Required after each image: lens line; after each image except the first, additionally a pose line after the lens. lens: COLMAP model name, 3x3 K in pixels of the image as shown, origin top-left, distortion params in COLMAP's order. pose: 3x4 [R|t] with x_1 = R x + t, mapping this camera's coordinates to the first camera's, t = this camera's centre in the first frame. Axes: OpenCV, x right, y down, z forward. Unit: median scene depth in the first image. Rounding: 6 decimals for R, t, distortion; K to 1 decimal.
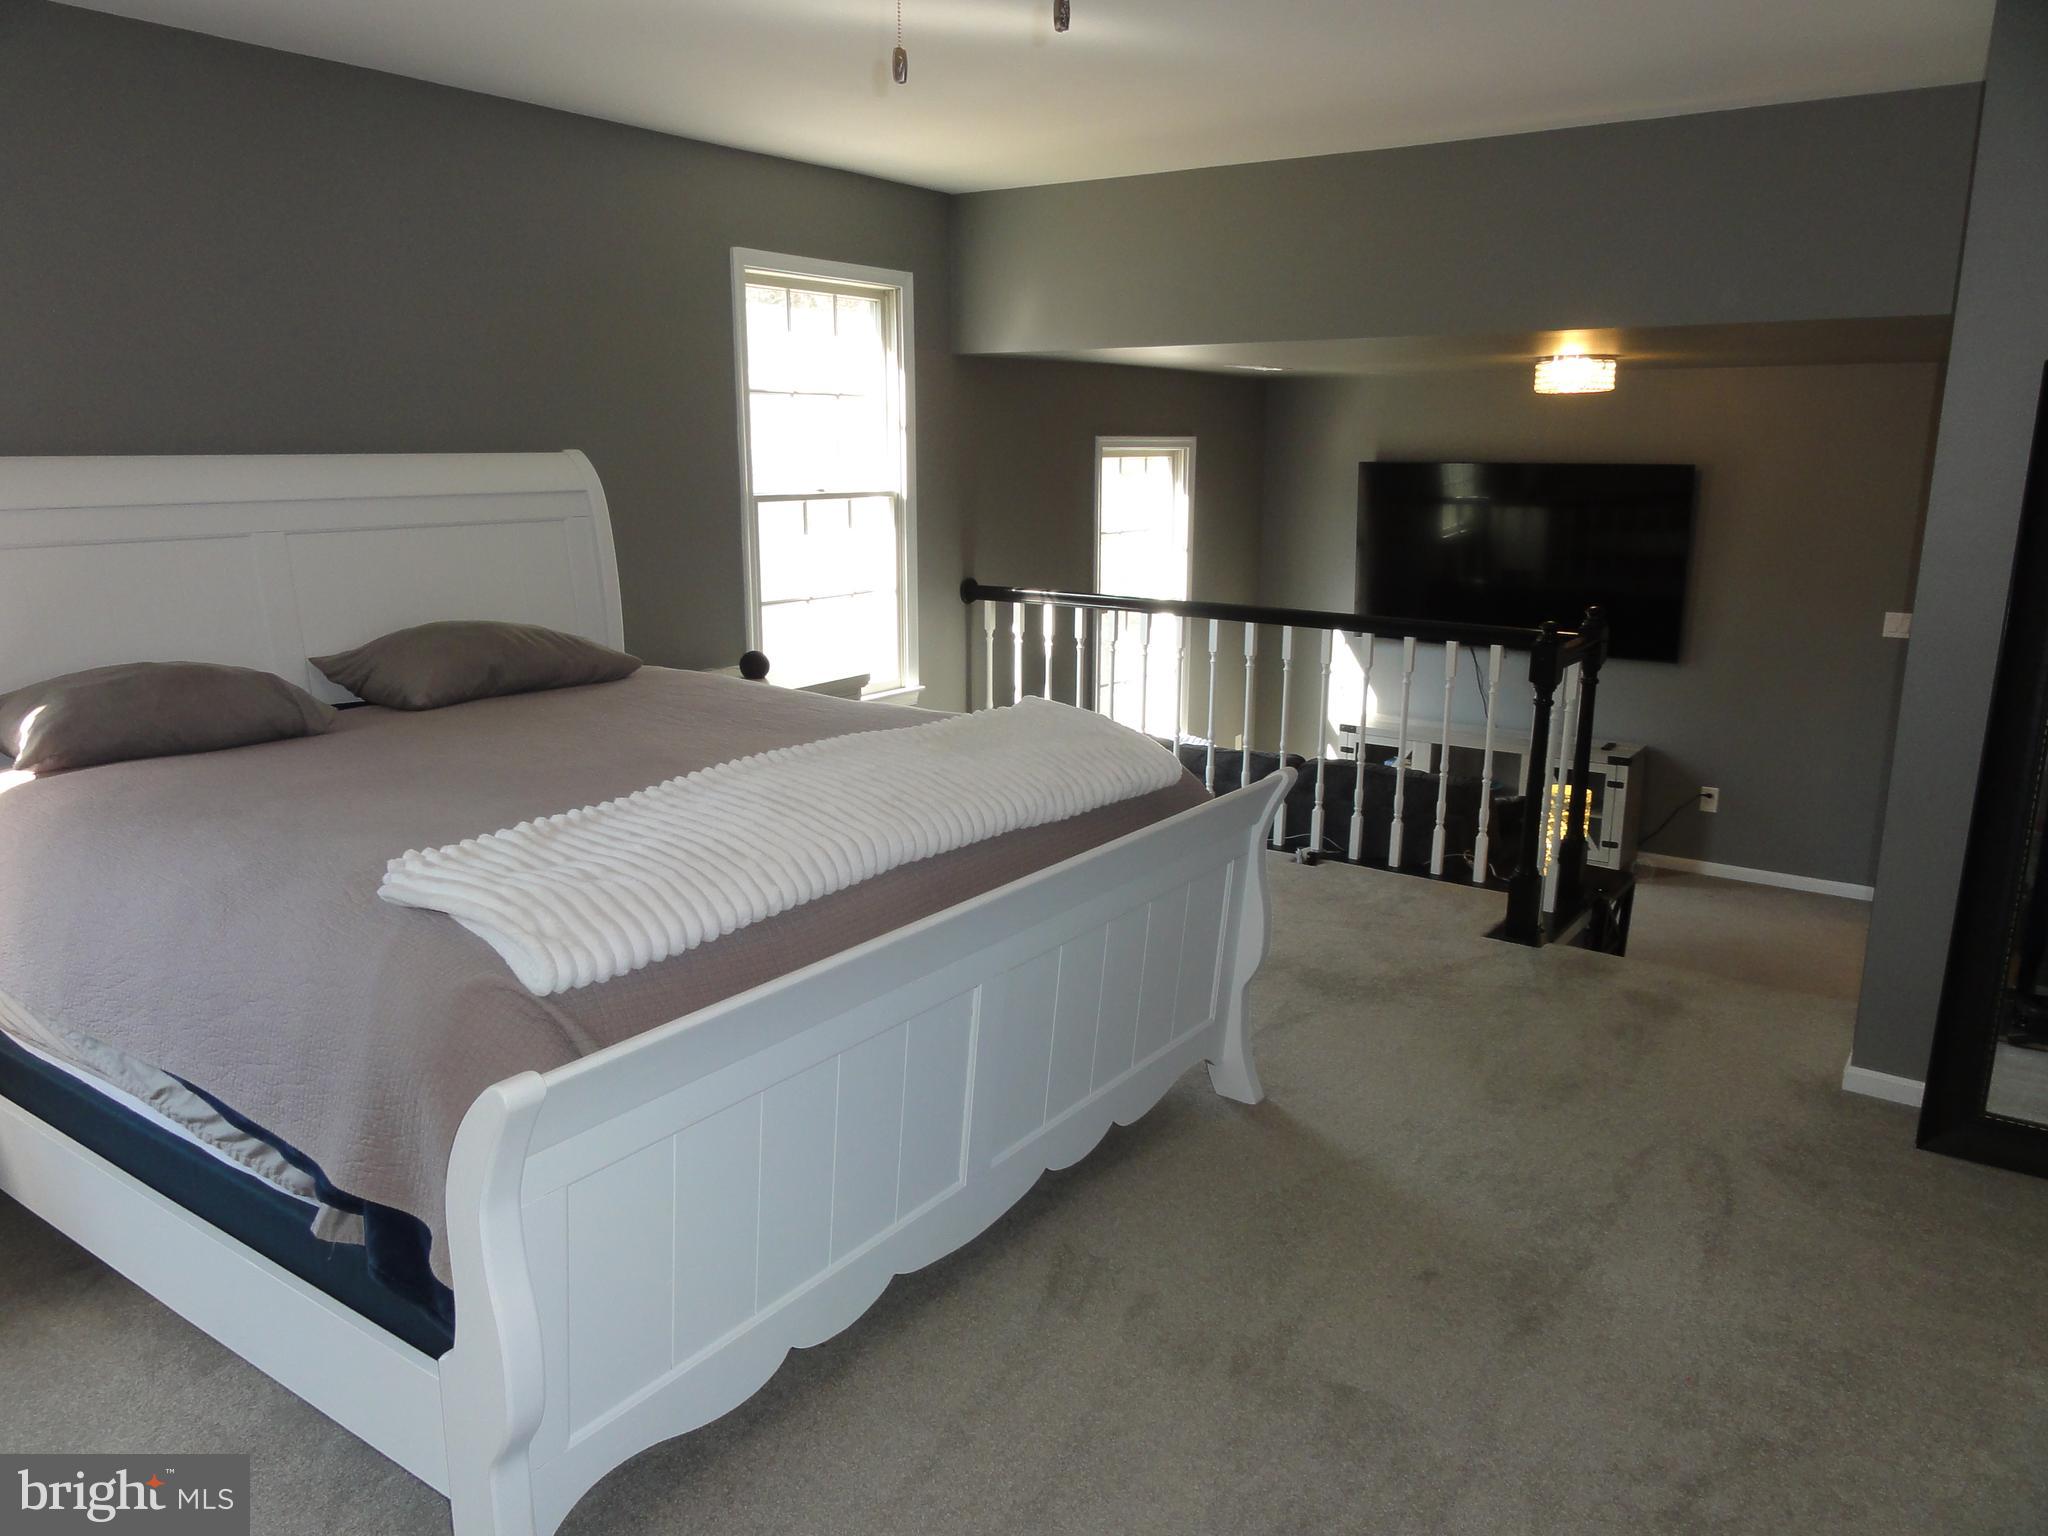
lens RADIAL K [[1450.0, 0, 1018.1], [0, 1450.0, 756.1], [0, 0, 1]] dist [-0.006391, 0.008933]
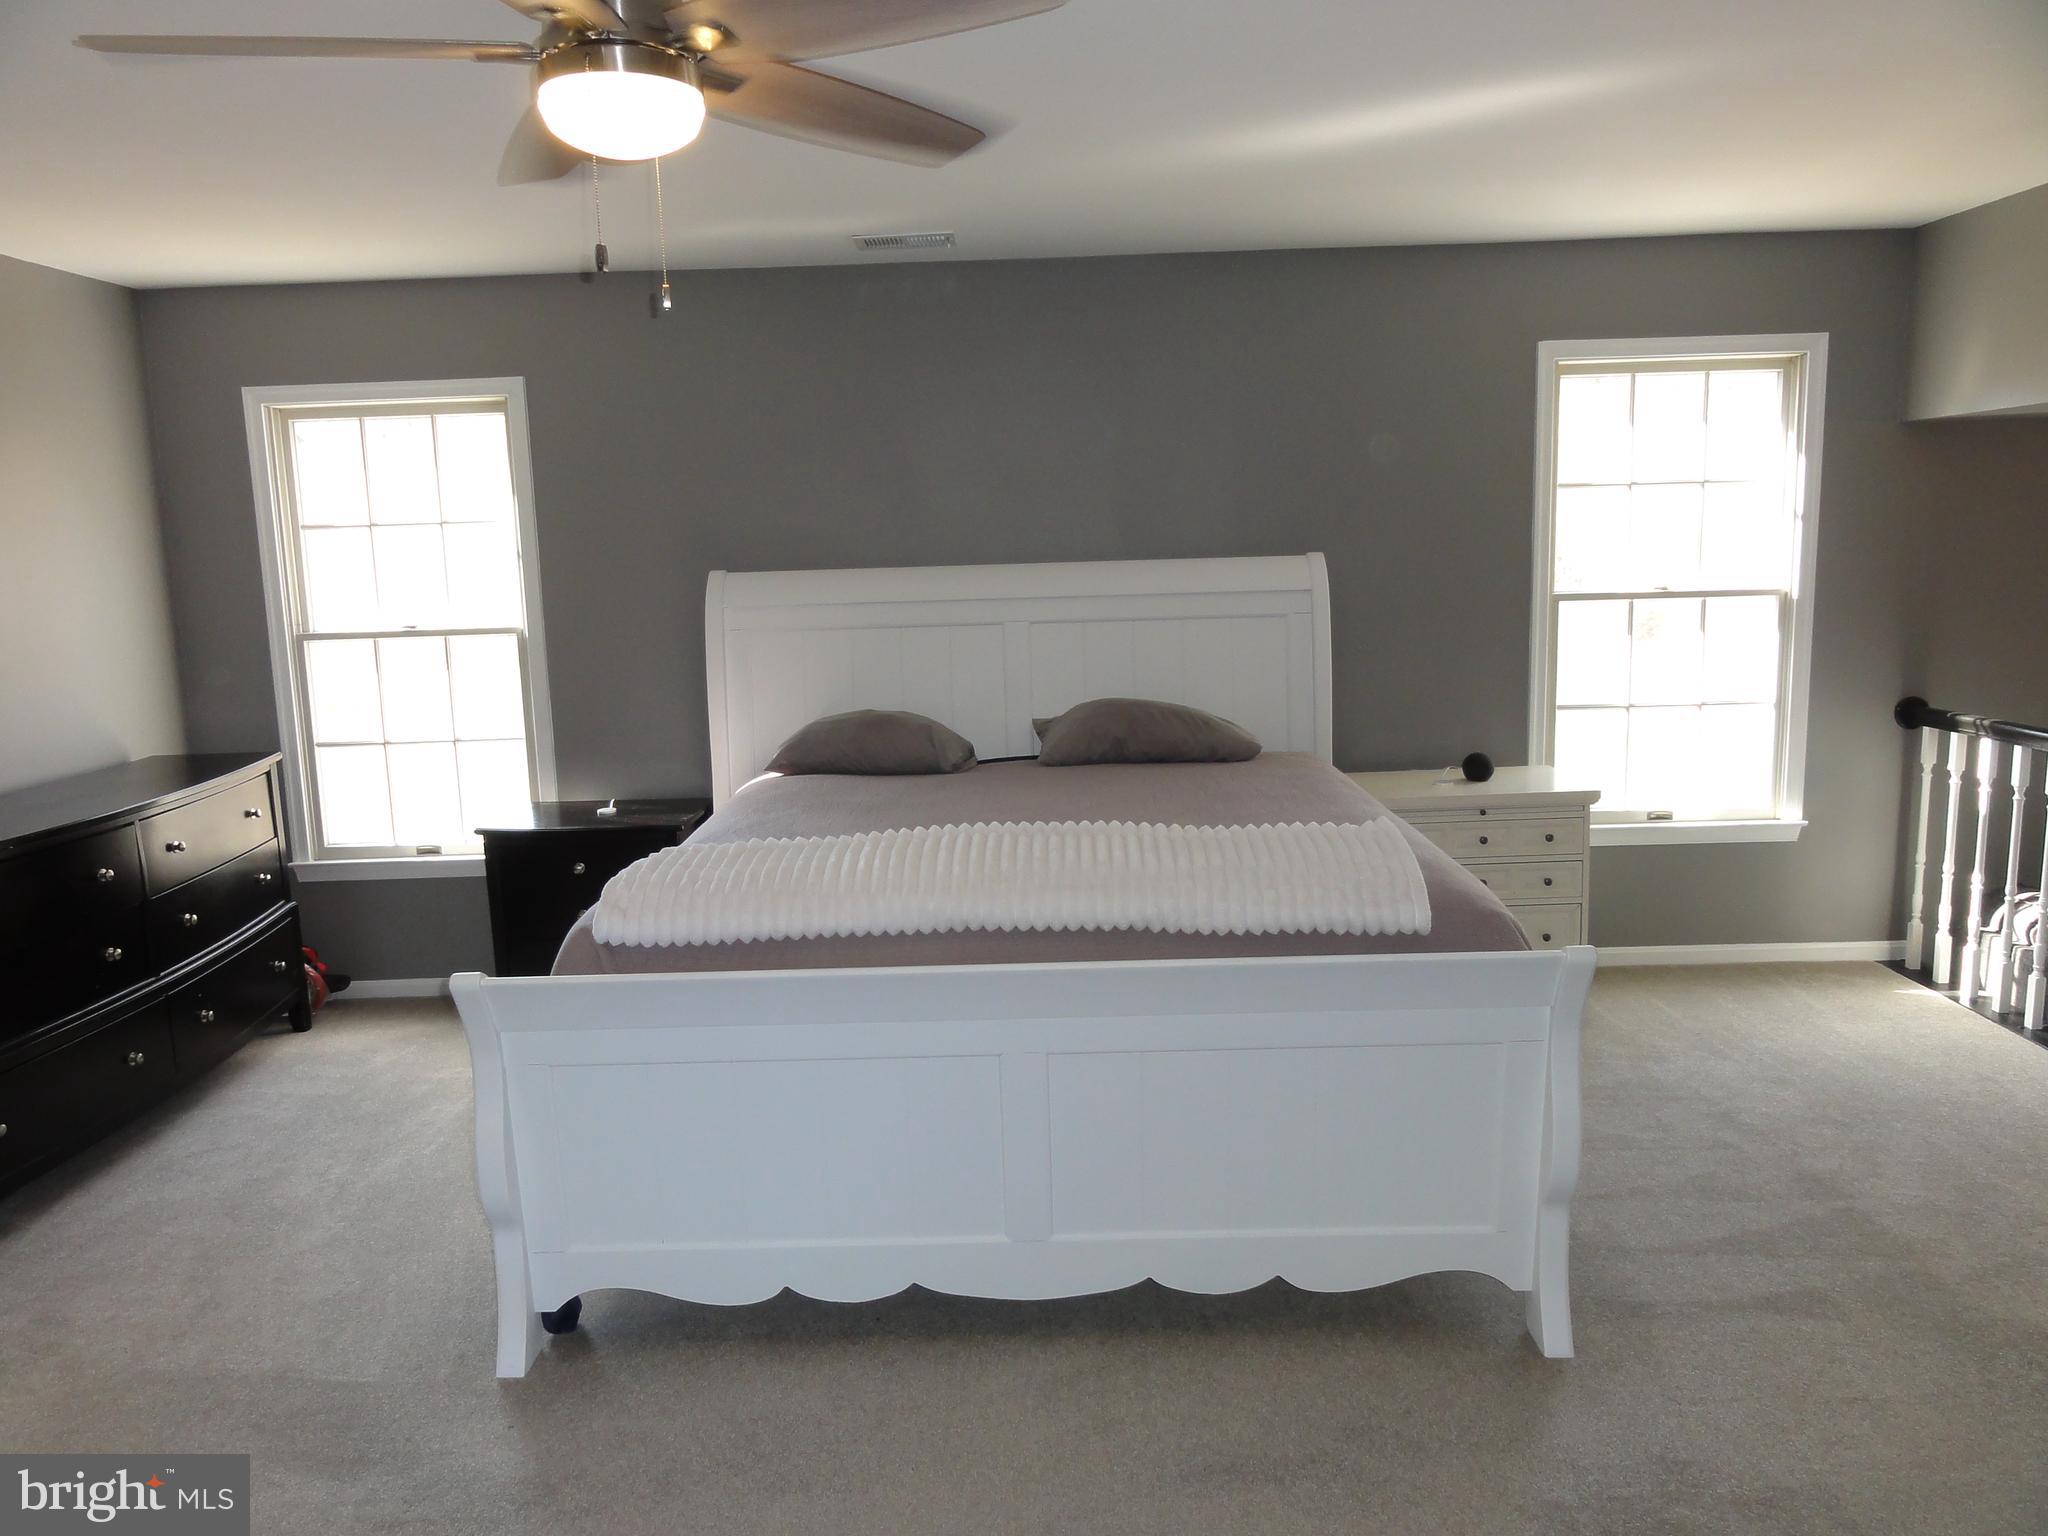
lens RADIAL K [[1450.0, 0, 1025.3], [0, 1450.0, 764.9], [0, 0, 1]] dist [-0.006391, 0.008933]
pose [[0.569168, 0.110192, -0.814804, 0.375256], [-0.146284, 0.988740, 0.031530, -0.043056], [0.809103, 0.101247, 0.578879, 0.158841]]
